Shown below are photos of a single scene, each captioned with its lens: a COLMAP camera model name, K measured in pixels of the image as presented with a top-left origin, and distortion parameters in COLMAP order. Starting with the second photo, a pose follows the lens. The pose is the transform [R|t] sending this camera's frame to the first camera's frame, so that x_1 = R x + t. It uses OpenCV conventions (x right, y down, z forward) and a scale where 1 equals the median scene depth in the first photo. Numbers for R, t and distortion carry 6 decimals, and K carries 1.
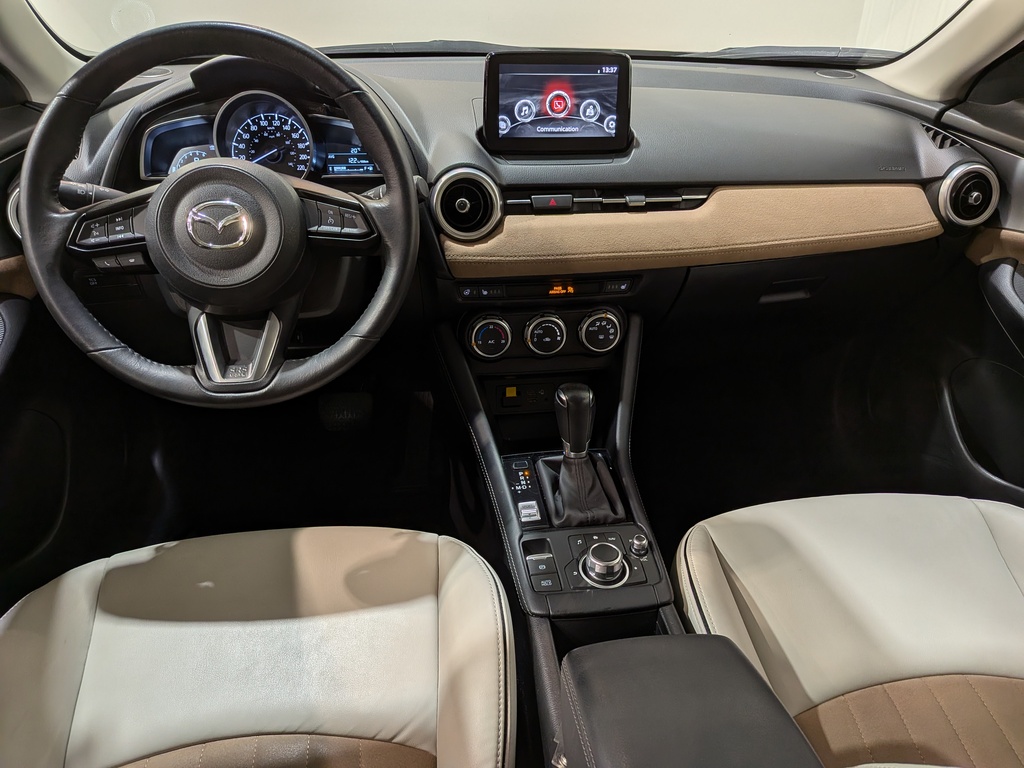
lens RADIAL K [[737.2, 0, 516.1], [0, 737.2, 401.4], [0, 0, 1]] dist [0.045262, -0.086176]
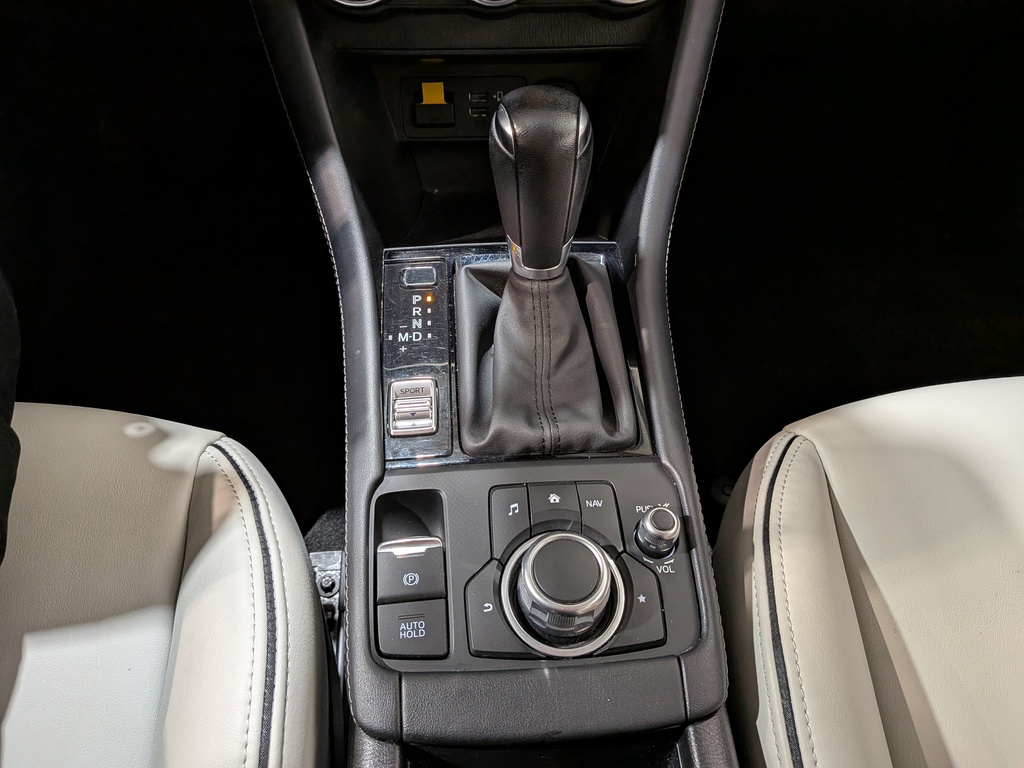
lens RADIAL K [[737.2, 0, 513.1], [0, 737.2, 374.8], [0, 0, 1]] dist [0.045262, -0.086176]
pose [[0.997296, 0.062233, -0.039096, 0.092686], [-0.043229, 0.926921, 0.372757, -0.031458], [0.059437, -0.370059, 0.927105, 0.616393]]
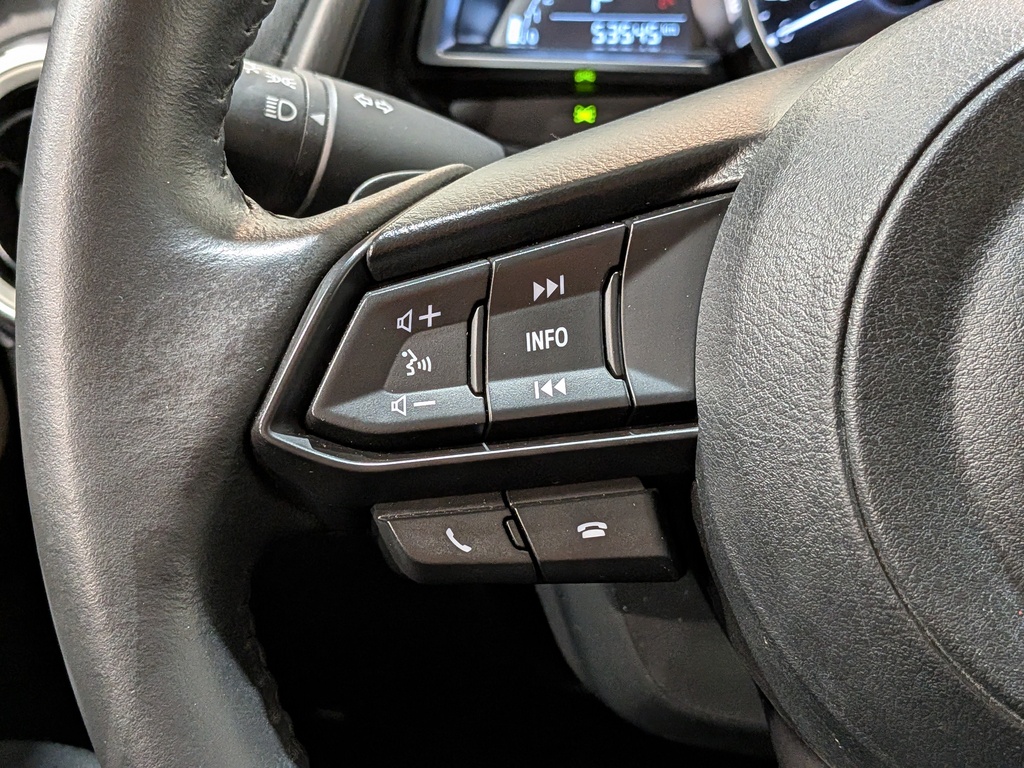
lens RADIAL K [[737.2, 0, 477.0], [0, 737.2, 393.6], [0, 0, 1]] dist [0.045262, -0.086176]
pose [[0.962776, 0.093358, -0.253668, -0.416058], [-0.095715, 0.995404, 0.003061, -0.181114], [0.252788, 0.021333, 0.967286, 0.683208]]
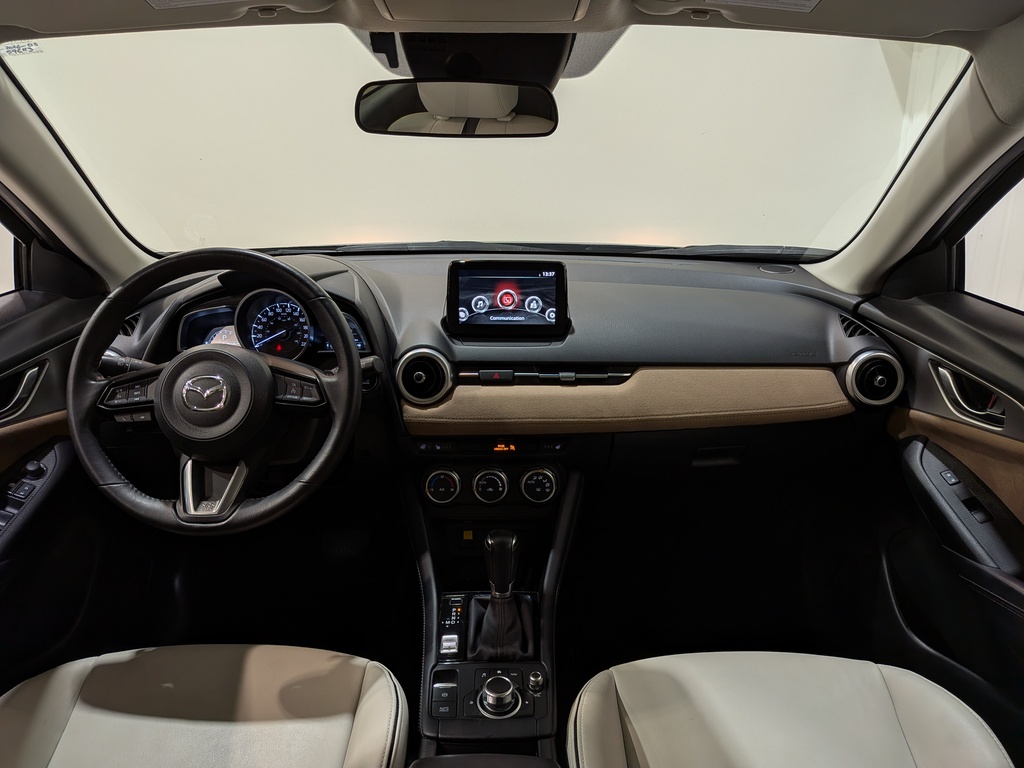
lens RADIAL K [[737.2, 0, 512.0], [0, 737.2, 377.5], [0, 0, 1]] dist [0.045262, -0.086176]
pose [[0.991119, 0.025984, -0.130418, 0.251355], [-0.054533, 0.973886, -0.220393, -0.003154], [0.121286, 0.225547, 0.966653, -0.175323]]
